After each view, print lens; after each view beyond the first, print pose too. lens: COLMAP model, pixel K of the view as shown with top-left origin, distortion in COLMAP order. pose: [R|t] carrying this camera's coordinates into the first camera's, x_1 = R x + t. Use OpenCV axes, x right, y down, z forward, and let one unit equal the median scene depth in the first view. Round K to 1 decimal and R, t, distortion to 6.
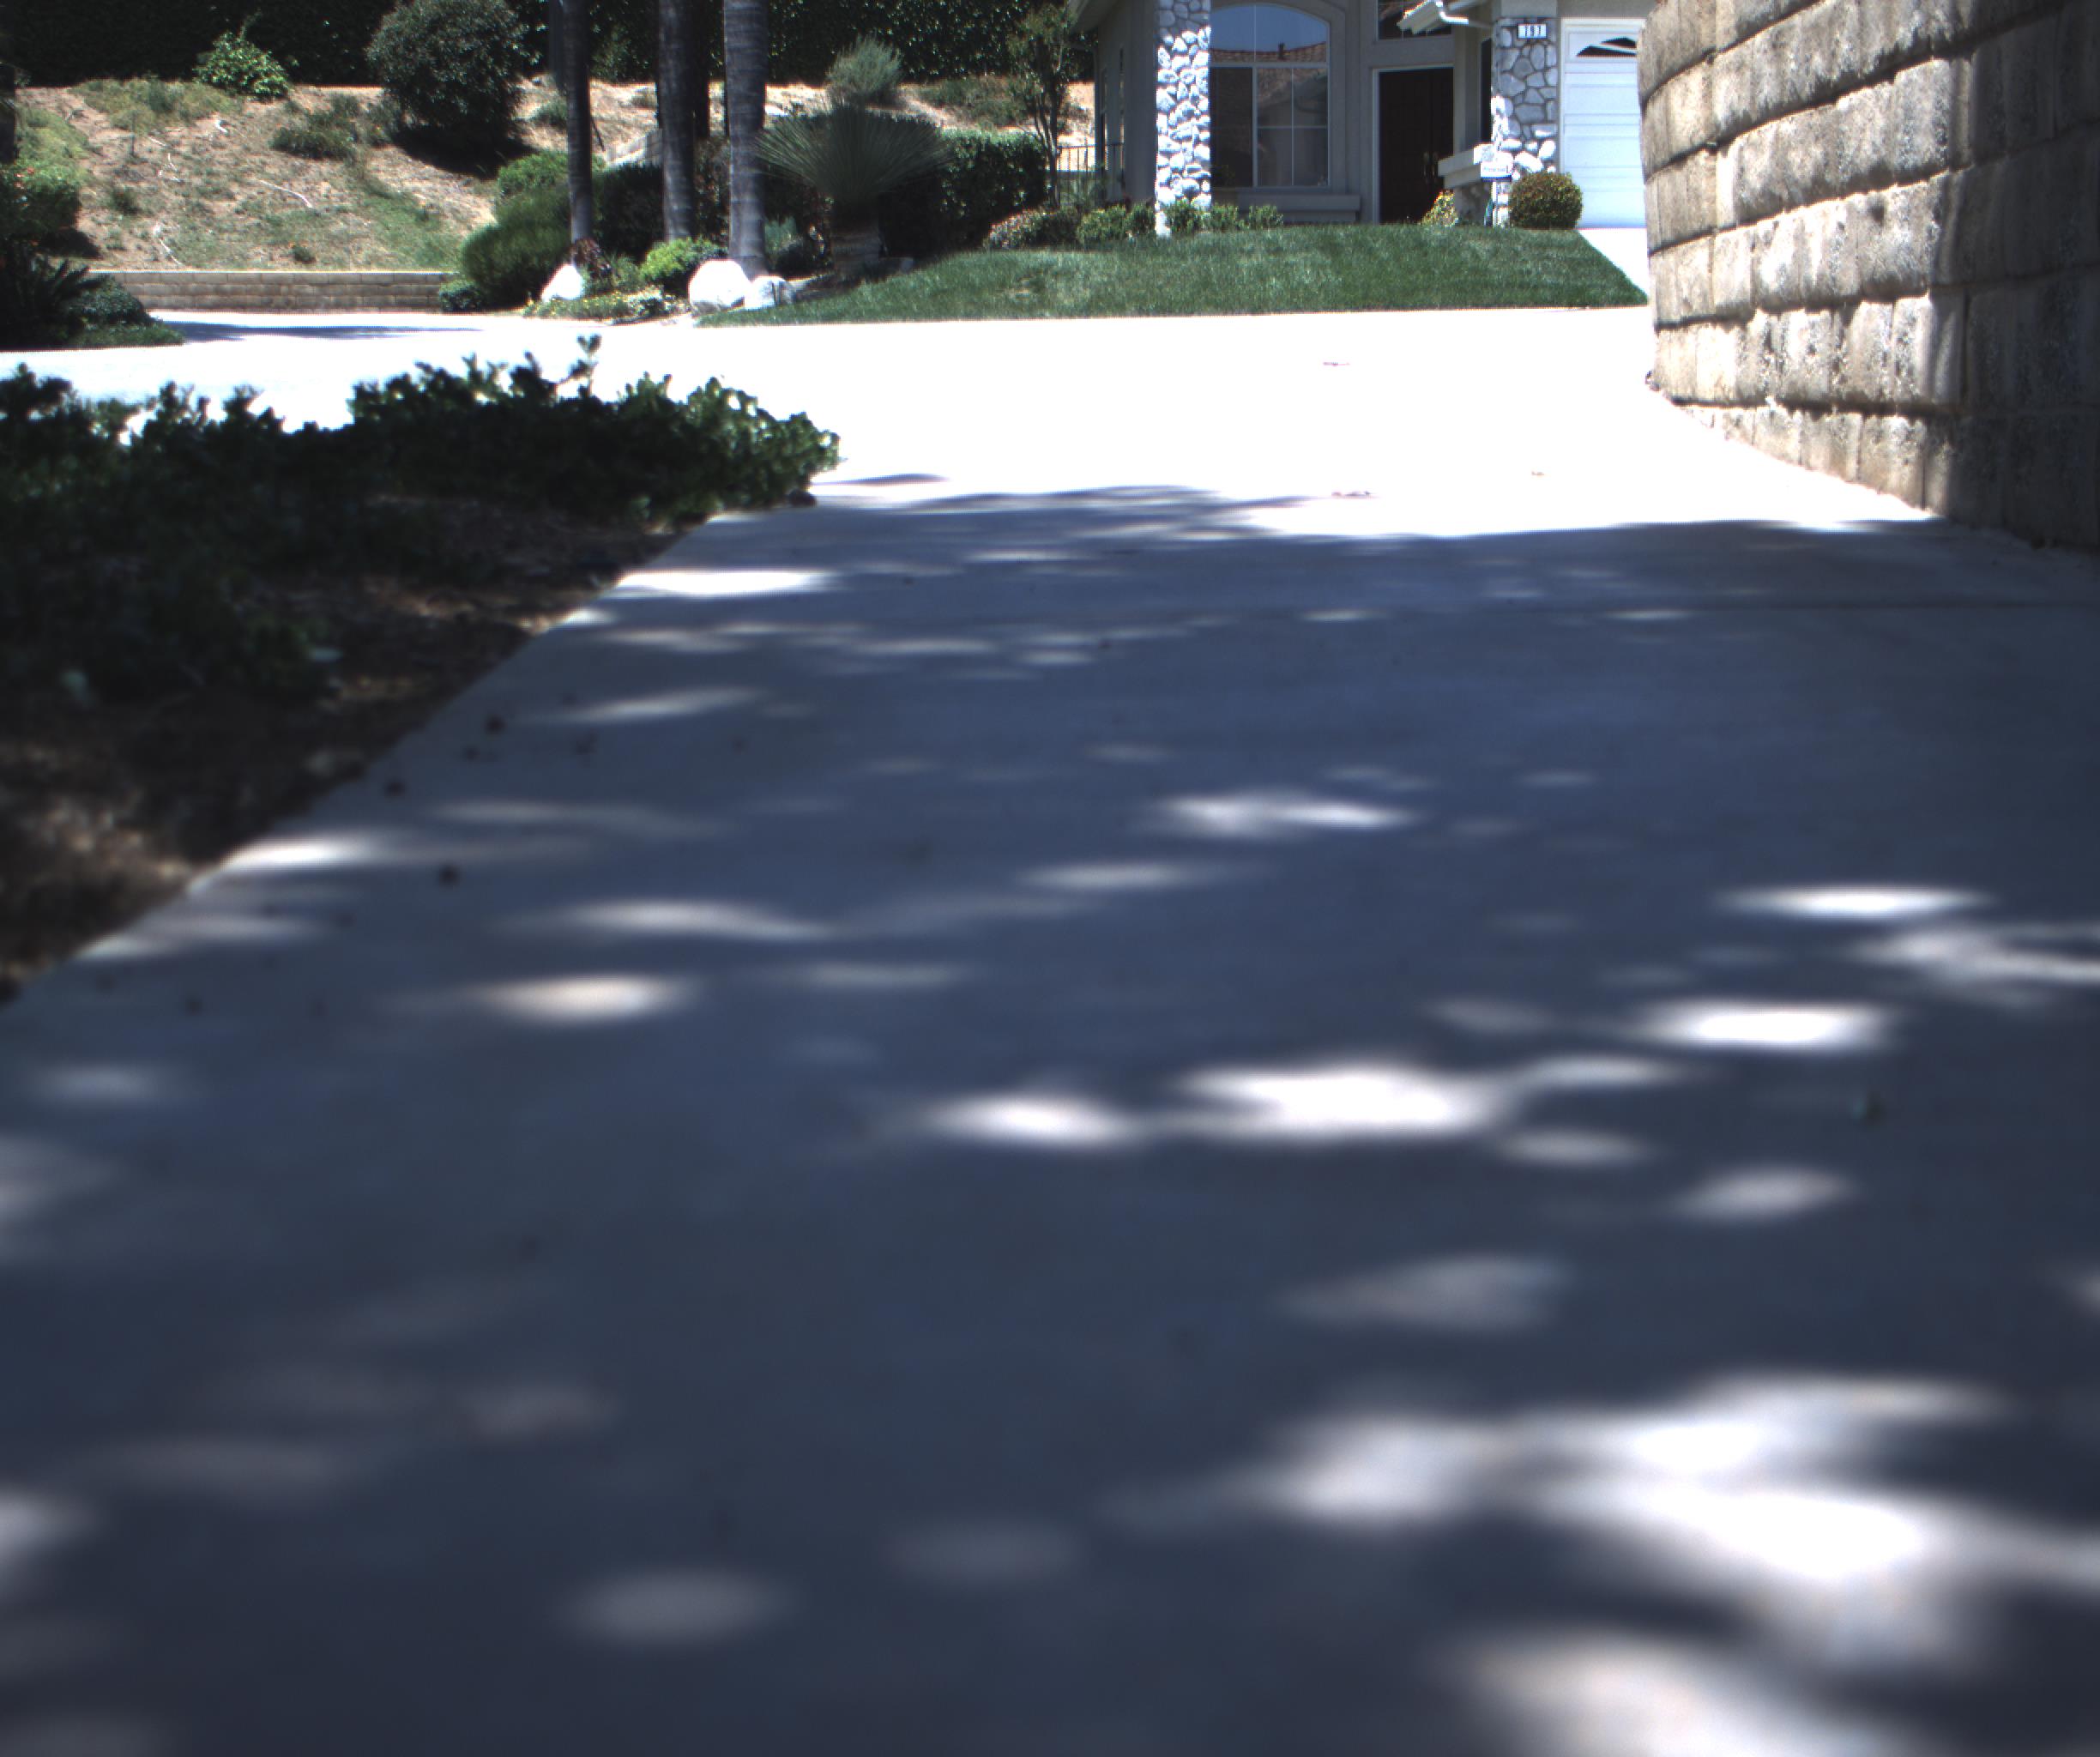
lens RADIAL K [[3917.5, 0, 1027.2], [0, 3917.5, 843.3], [0, 0, 1]] dist [-0.173430, 0.902732]
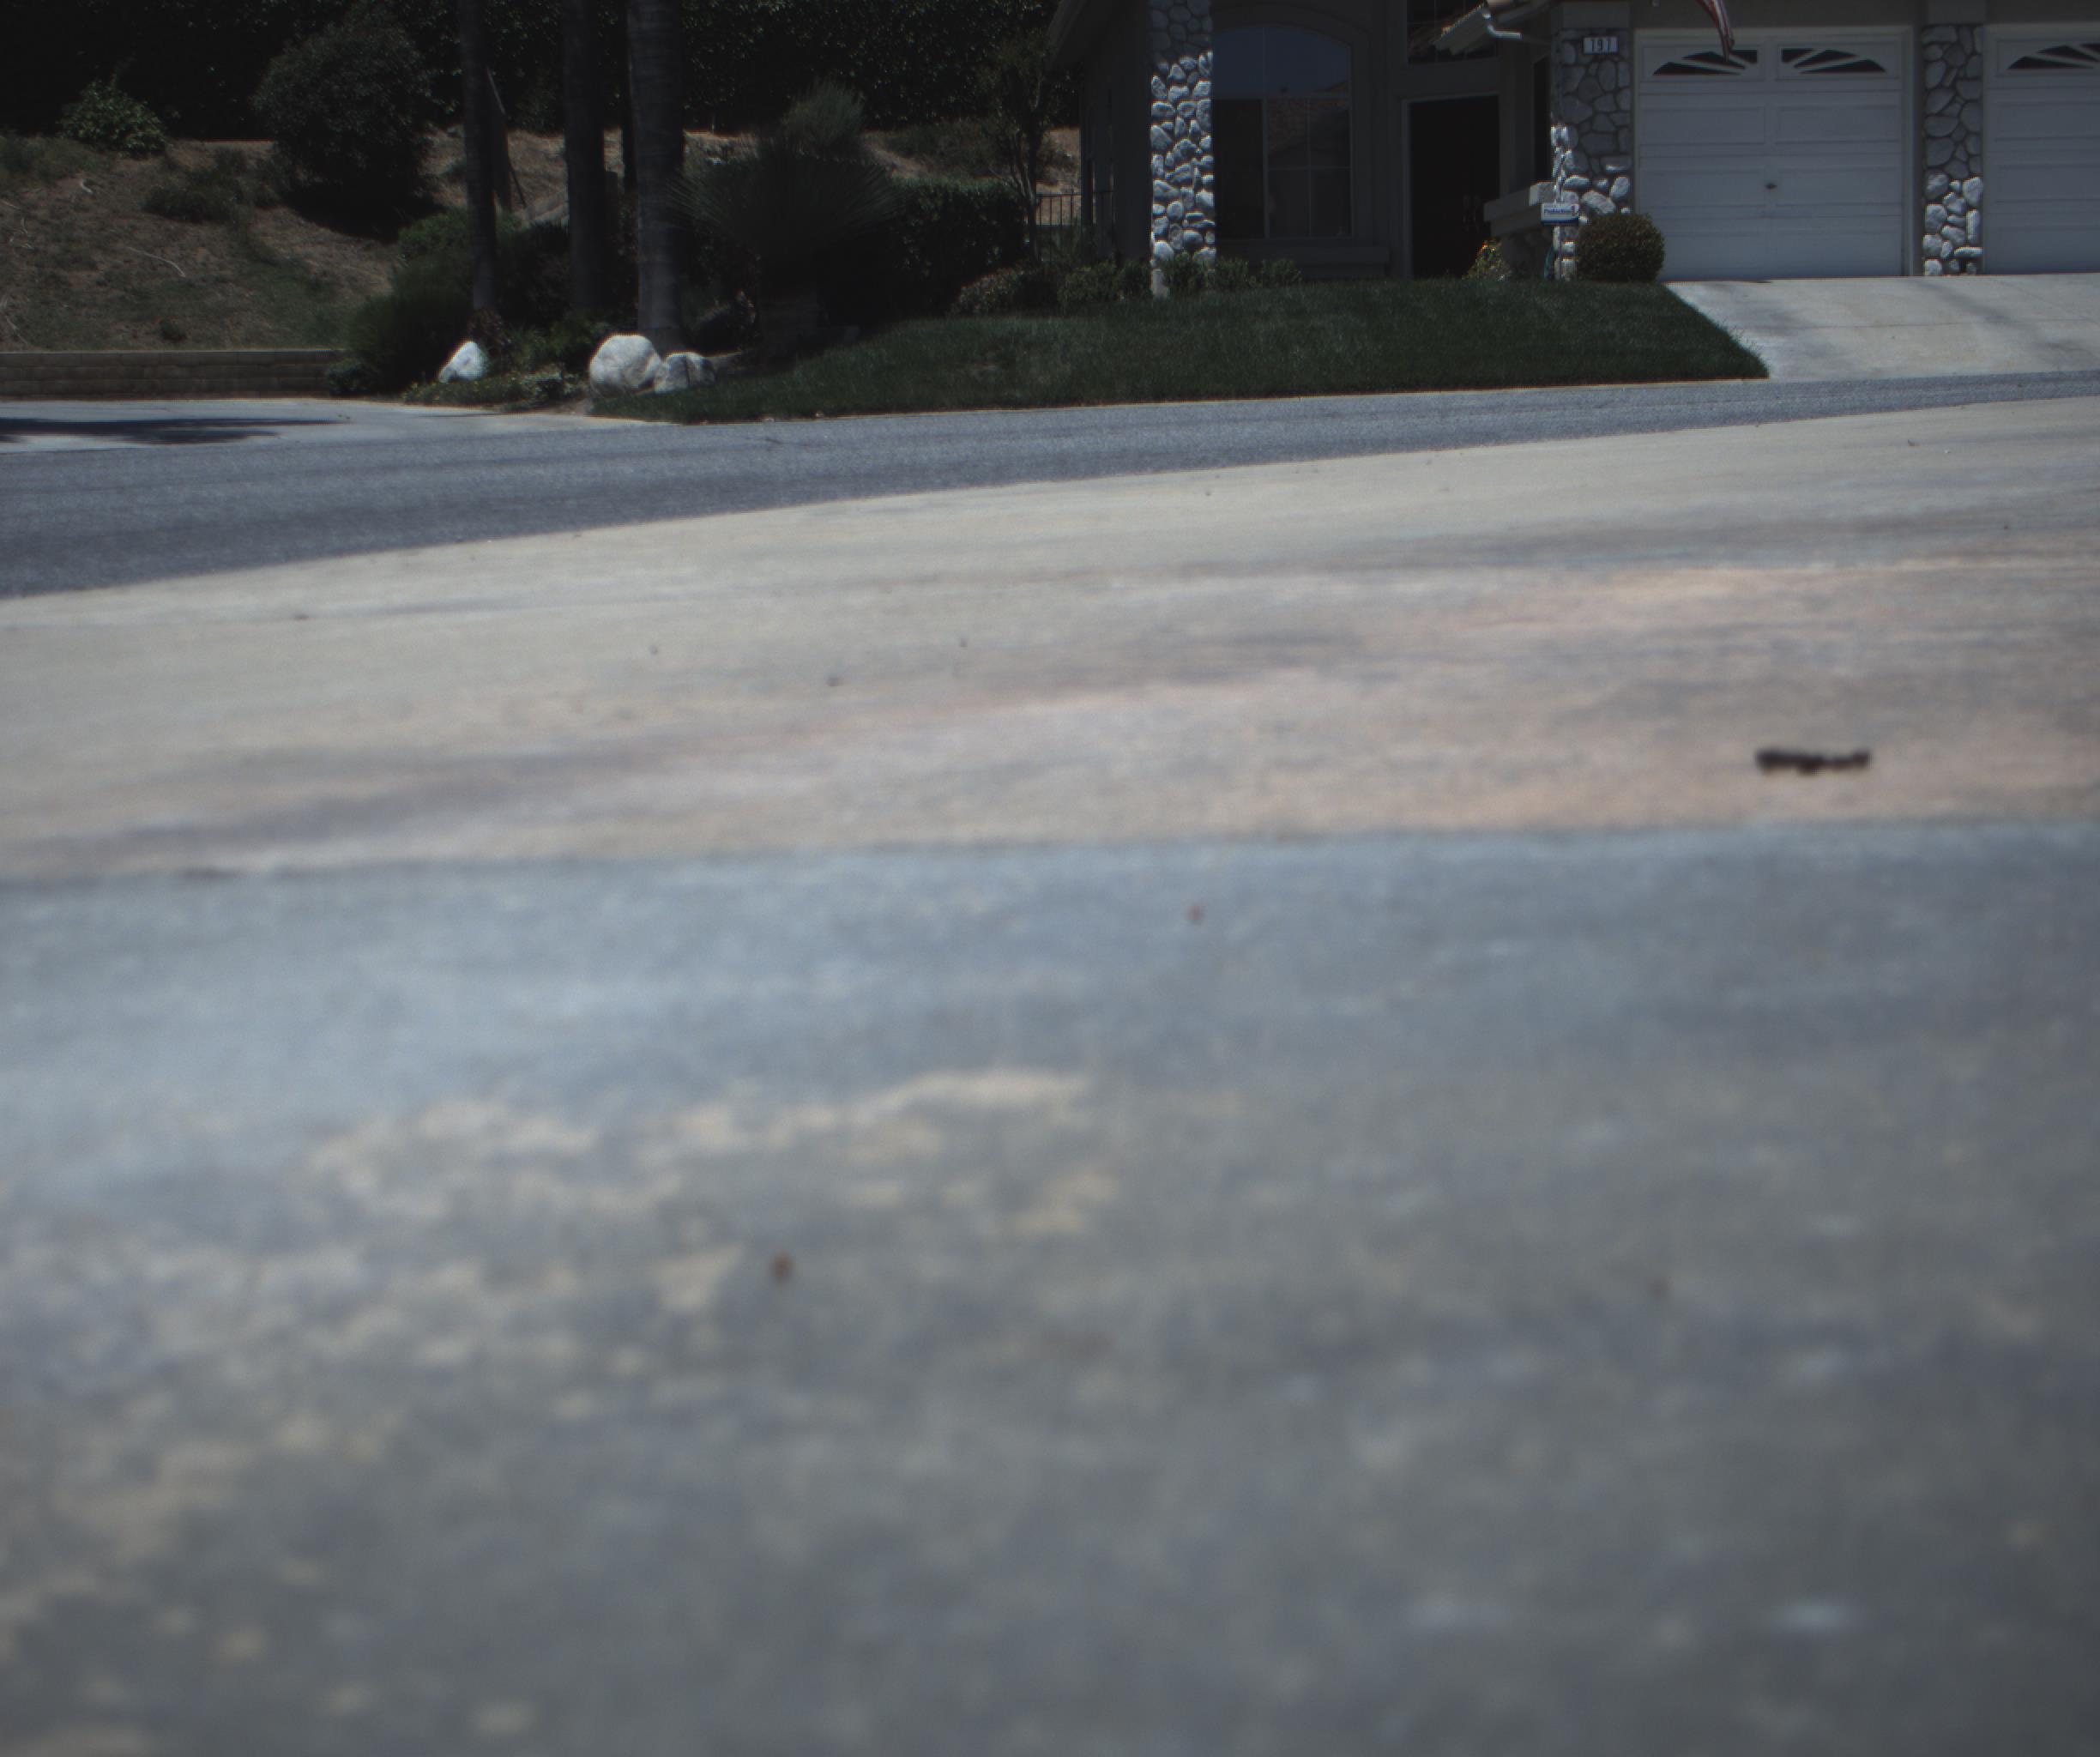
lens RADIAL K [[3917.5, 0, 1027.2], [0, 3917.5, 843.3], [0, 0, 1]] dist [-0.173430, 0.902732]
pose [[0.999915, -0.012992, -0.001269, 0.005568], [0.012970, 0.999787, -0.016052, -0.024116], [0.001477, 0.016034, 0.999870, 0.156624]]
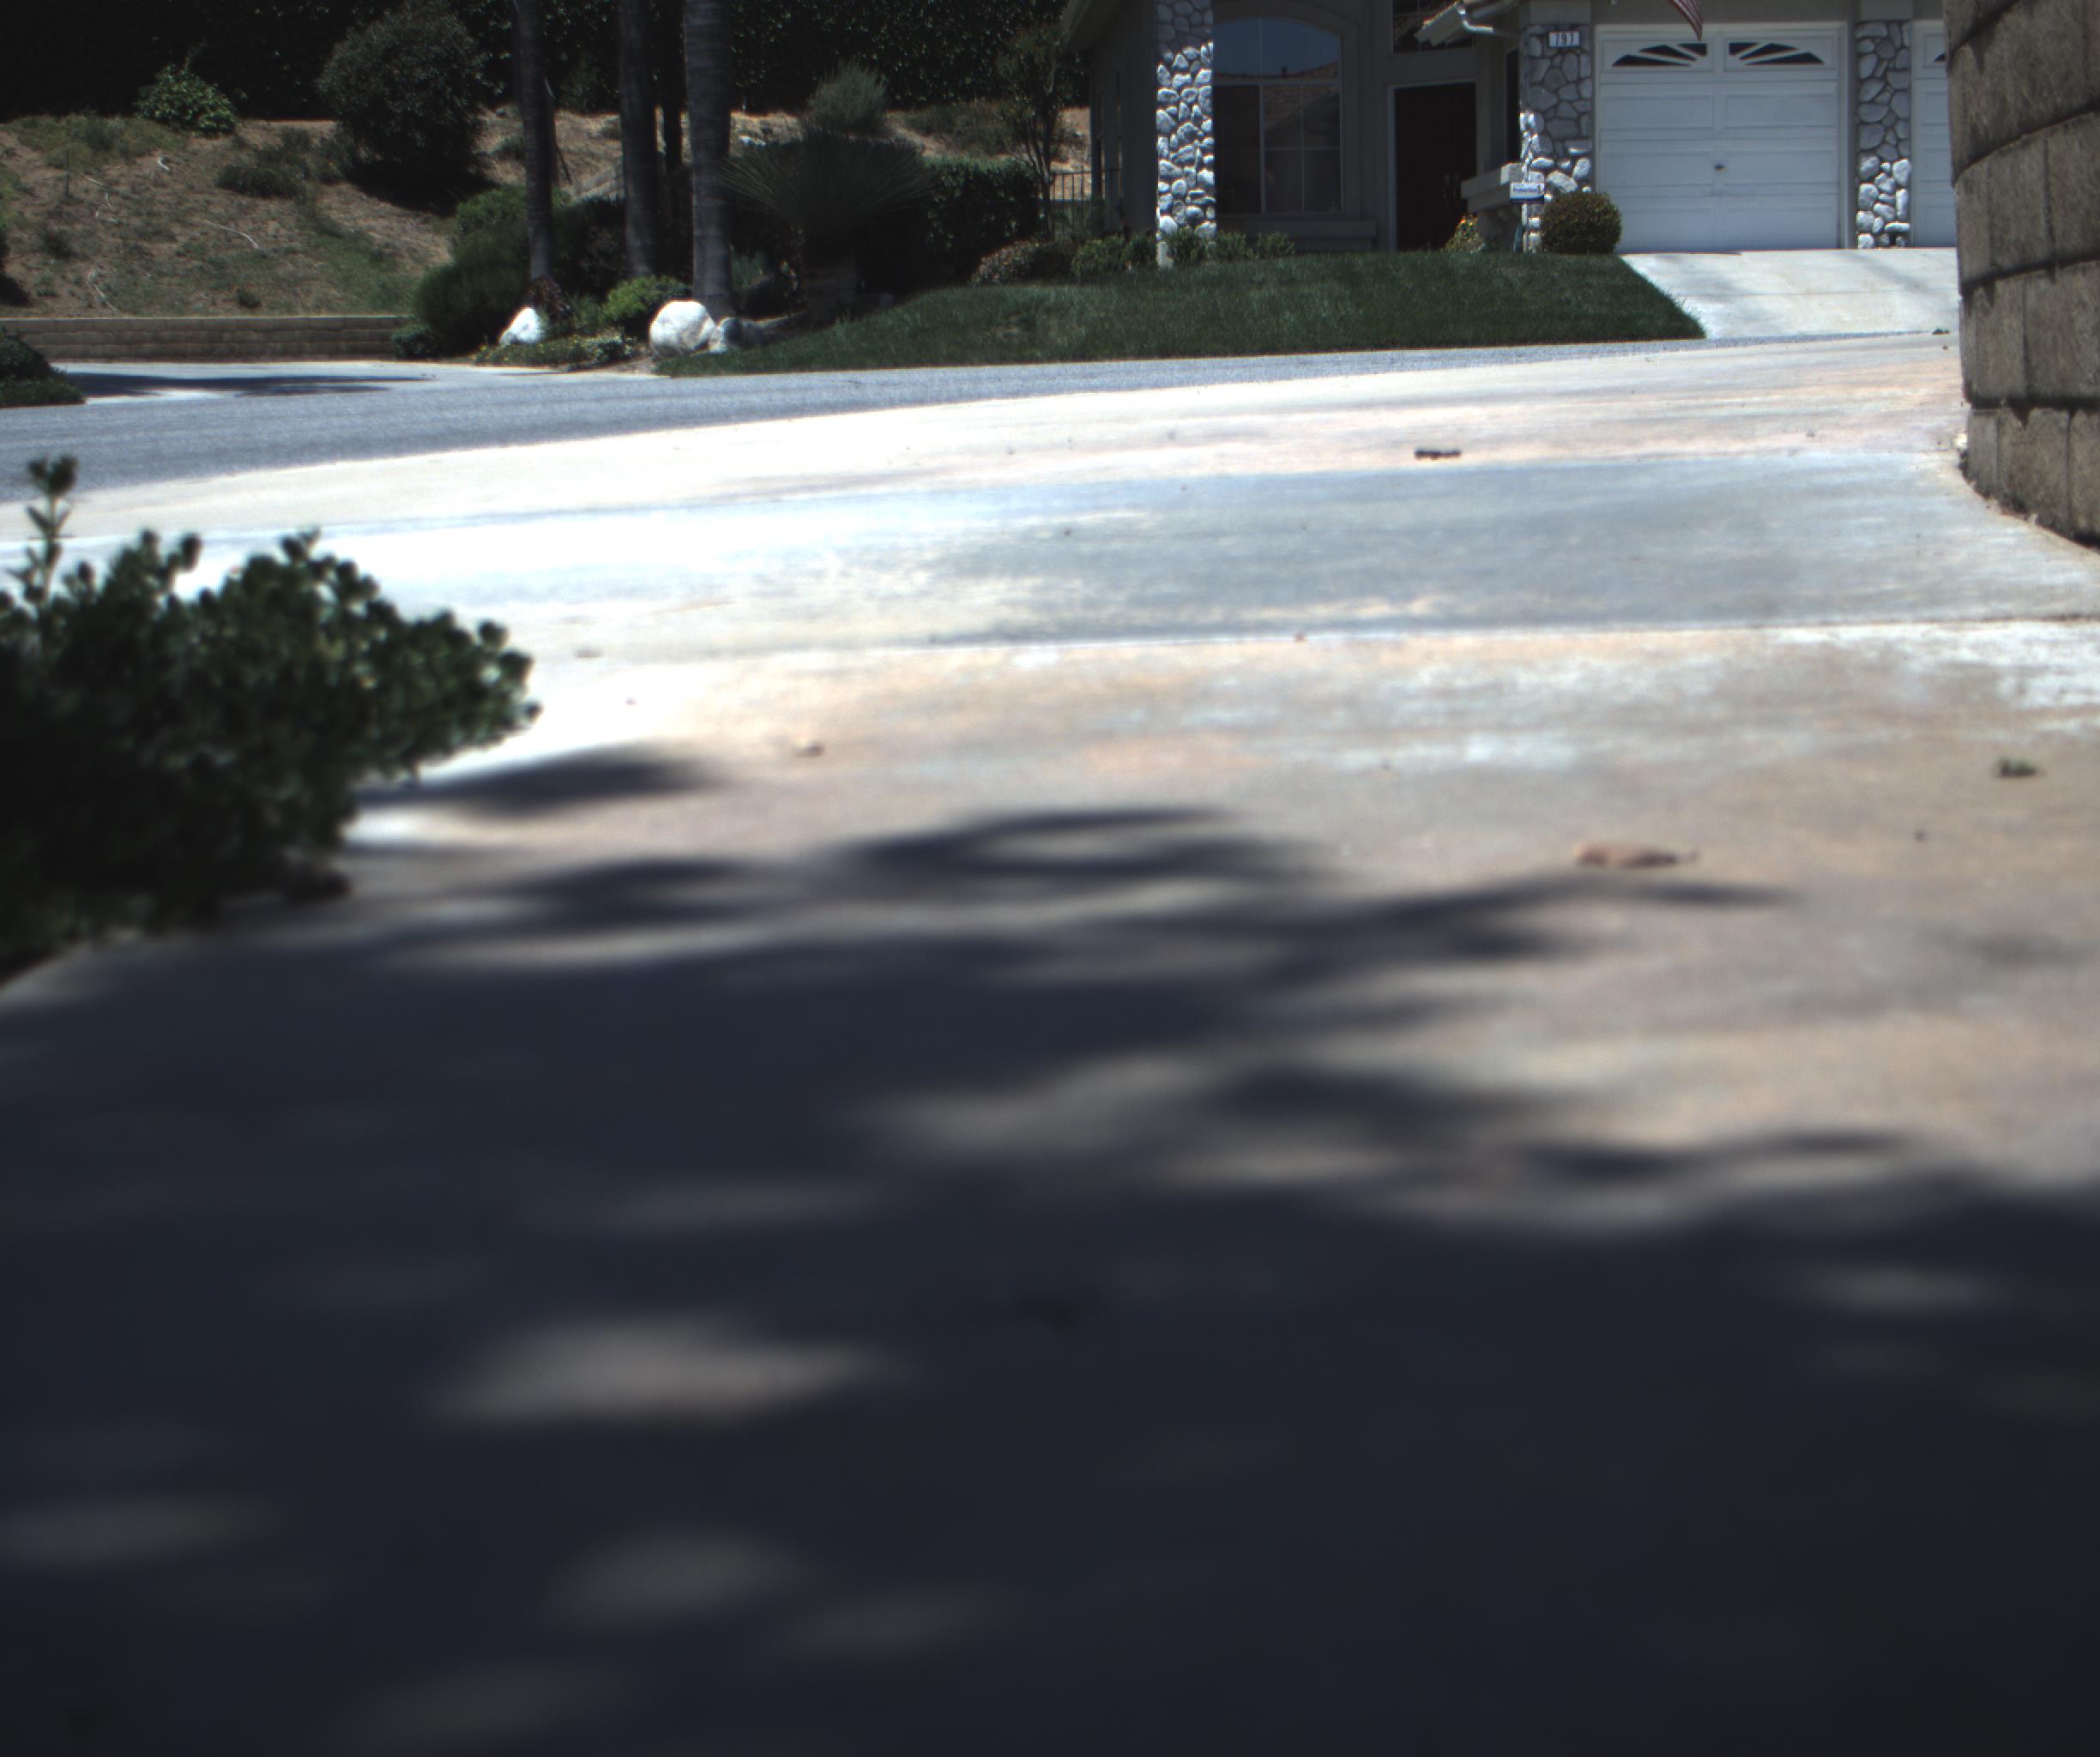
lens RADIAL K [[3917.5, 0, 1027.2], [0, 3917.5, 843.3], [0, 0, 1]] dist [-0.173430, 0.902732]
pose [[0.999922, -0.012319, -0.002221, 0.002509], [0.012300, 0.999887, -0.008684, -0.011401], [0.002328, 0.008656, 0.999960, 0.075647]]
